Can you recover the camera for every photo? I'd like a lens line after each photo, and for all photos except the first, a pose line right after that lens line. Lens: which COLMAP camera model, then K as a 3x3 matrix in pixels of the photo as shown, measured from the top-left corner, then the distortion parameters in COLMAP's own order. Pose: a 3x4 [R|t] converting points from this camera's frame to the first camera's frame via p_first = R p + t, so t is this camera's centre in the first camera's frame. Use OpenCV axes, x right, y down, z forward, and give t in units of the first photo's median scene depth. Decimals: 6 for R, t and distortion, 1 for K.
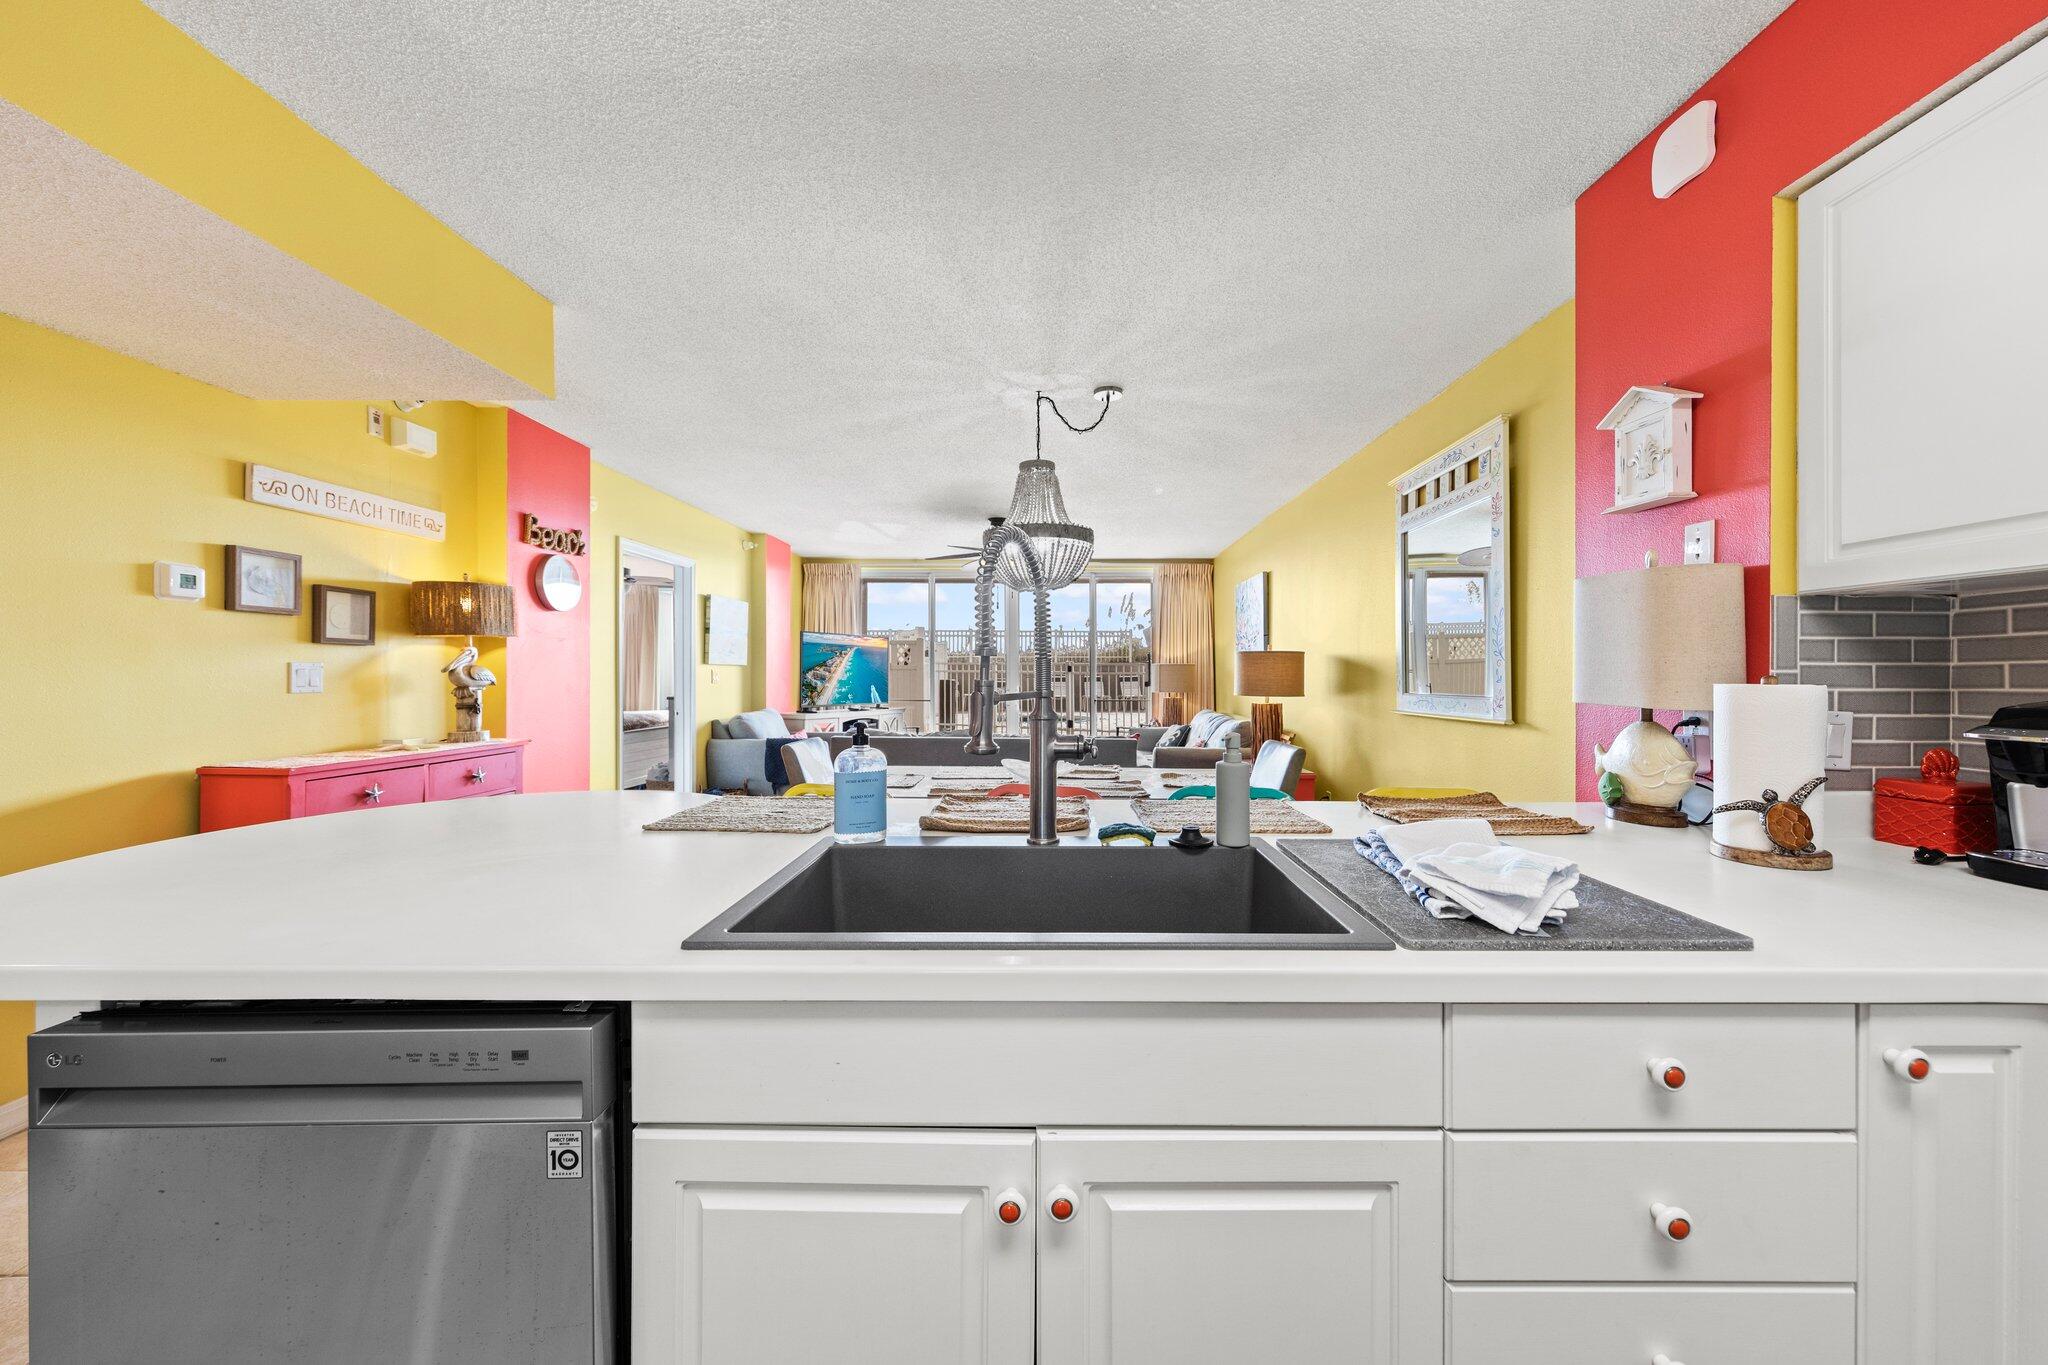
lens RADIAL K [[724.6, 0, 1060.1], [0, 724.6, 677.2], [0, 0, 1]] dist [-0.001780, -0.000029]
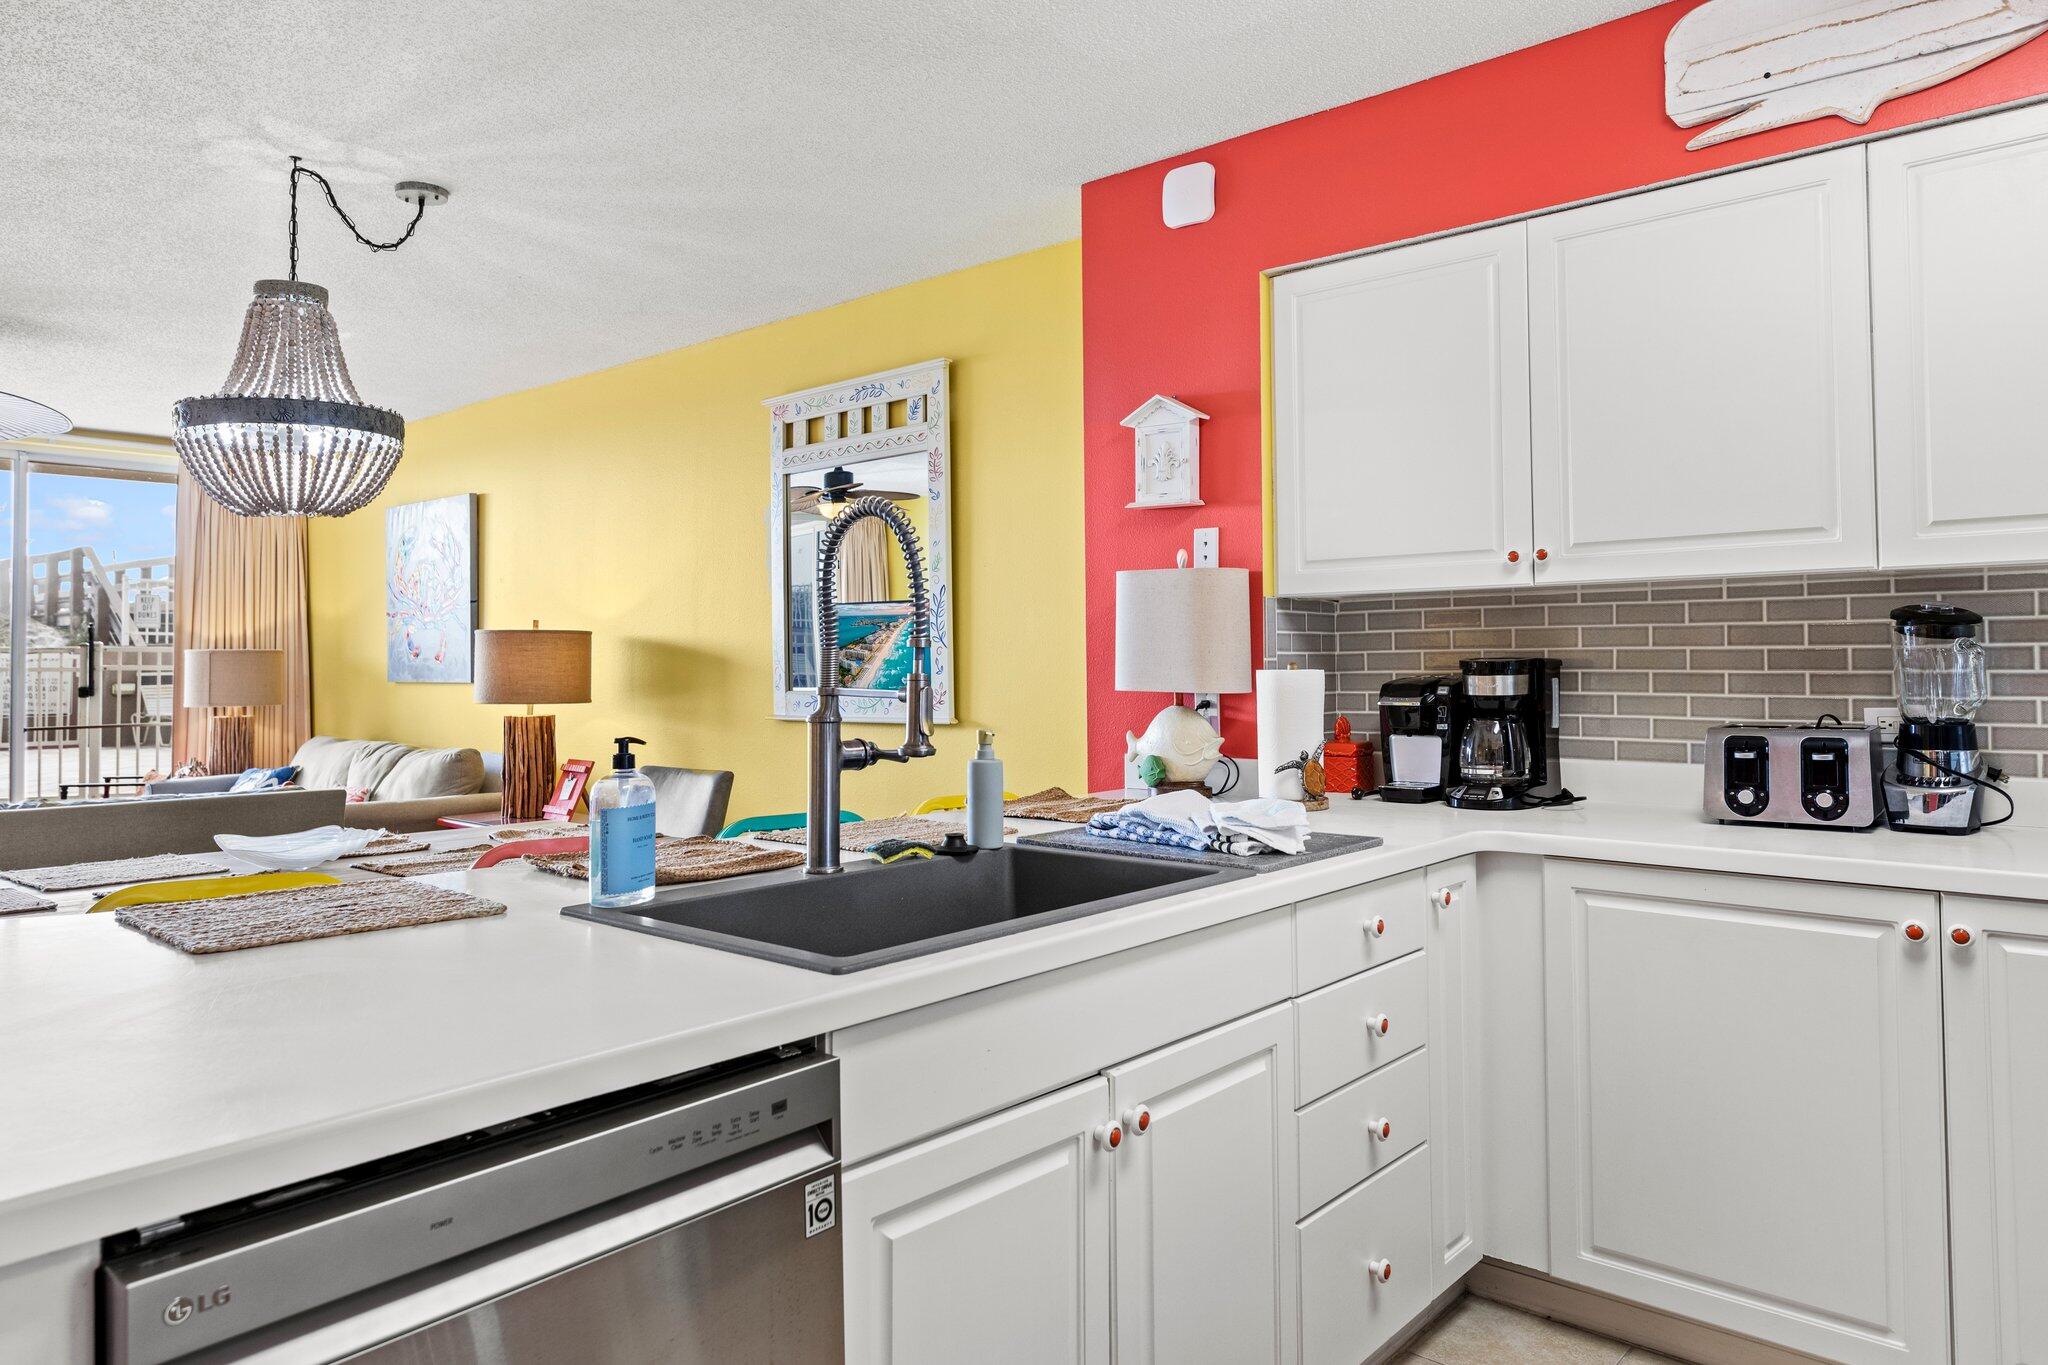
lens RADIAL K [[1321.1, 0, 1018.8], [0, 1321.1, 629.9], [0, 0, 1]] dist [0.004977, -0.000701]
pose [[0.661427, 0.011490, 0.749921, -0.440933], [0.013009, 0.999556, -0.026790, -0.001578], [-0.749897, 0.027475, 0.660984, -0.072121]]
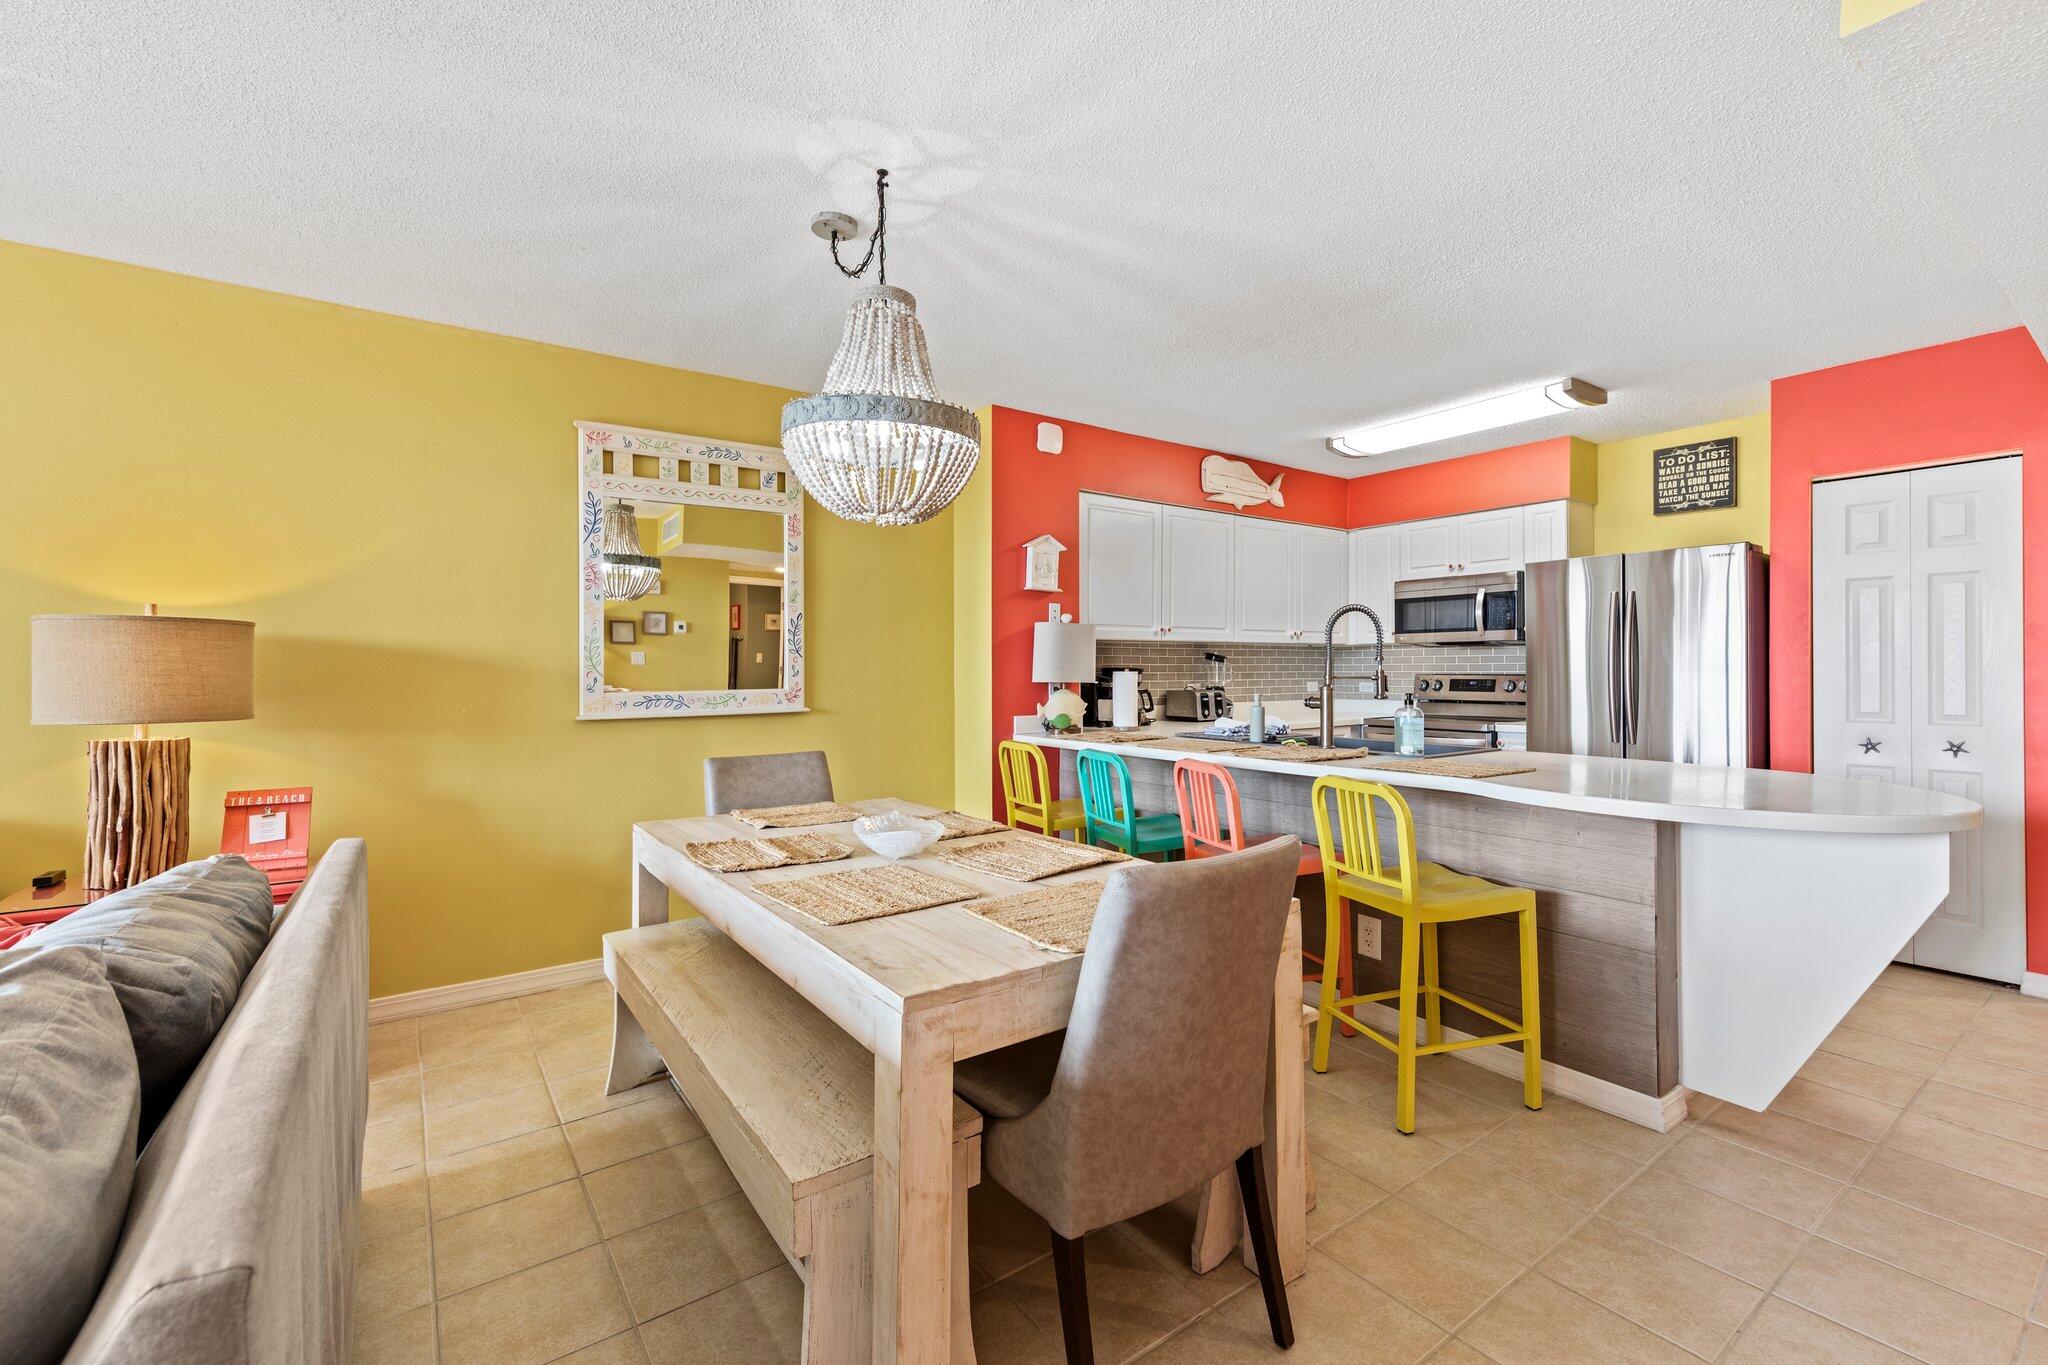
lens RADIAL K [[864.7, 0, 1022.3], [0, 864.7, 671.4], [0, 0, 1]] dist [0.003572, 0.000332]
pose [[-0.572789, -0.001247, 0.819702, -0.691384], [0.006725, 0.999958, 0.006220, -0.006625], [-0.819675, 0.009076, -0.572757, 1.383352]]
